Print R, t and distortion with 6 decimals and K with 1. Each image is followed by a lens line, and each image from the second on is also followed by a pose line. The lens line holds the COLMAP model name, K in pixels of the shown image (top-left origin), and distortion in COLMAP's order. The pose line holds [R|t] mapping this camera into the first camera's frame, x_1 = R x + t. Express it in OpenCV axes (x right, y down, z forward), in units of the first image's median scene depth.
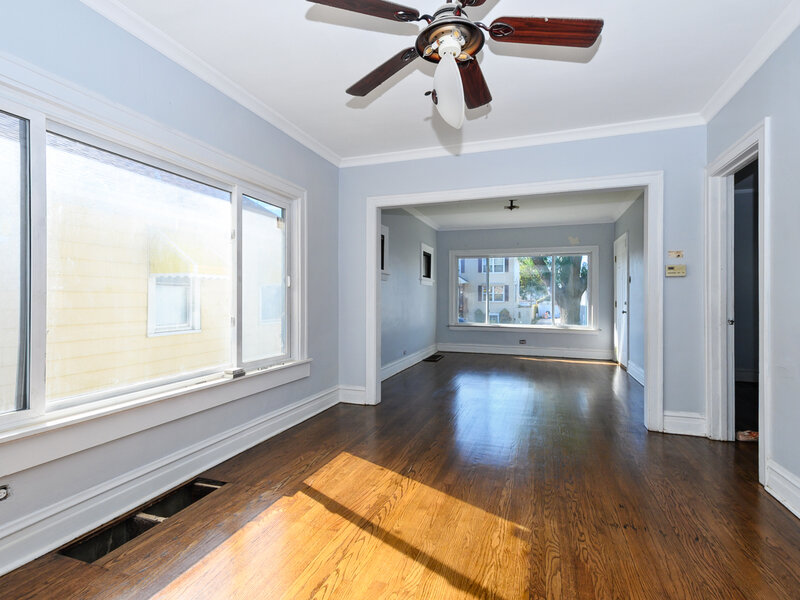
lens RADIAL K [[402.1, 0, 400.0], [0, 402.1, 300.0], [0, 0, 1]] dist [0.004664, -0.000687]
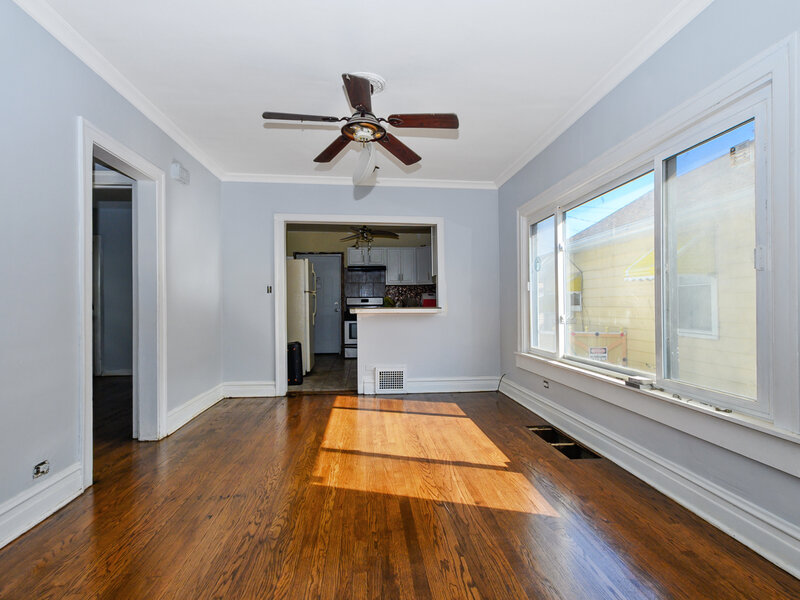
lens RADIAL K [[402.1, 0, 400.0], [0, 402.1, 300.0], [0, 0, 1]] dist [0.004664, -0.000687]
pose [[-0.908336, -0.000592, -0.418241, 0.510964], [0.005293, 0.999903, -0.012911, 0.015867], [0.418208, -0.013941, -0.908244, 1.942520]]
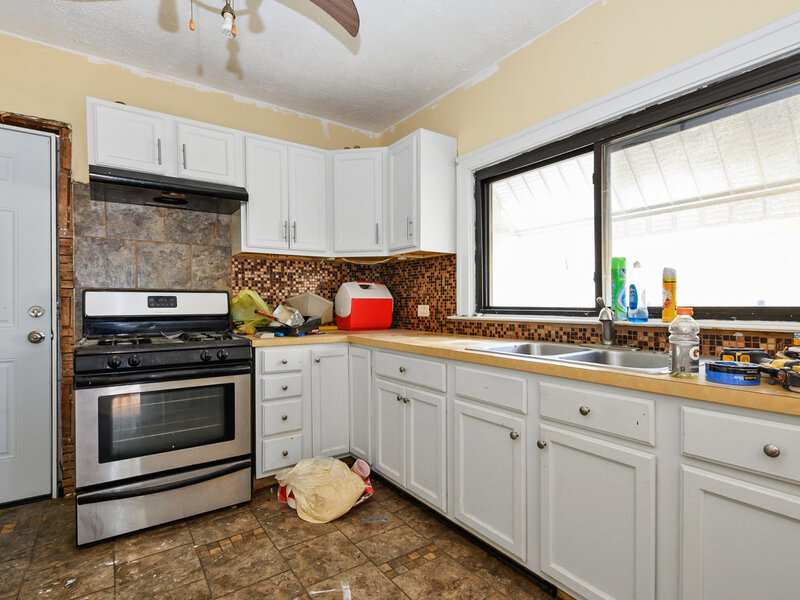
lens RADIAL K [[402.1, 0, 400.0], [0, 402.1, 300.0], [0, 0, 1]] dist [0.004664, -0.000687]
pose [[-0.565987, 0.005688, -0.824395, 0.308399], [0.011213, 0.999937, -0.000799, 0.004301], [0.824338, -0.009696, -0.566015, 1.280403]]
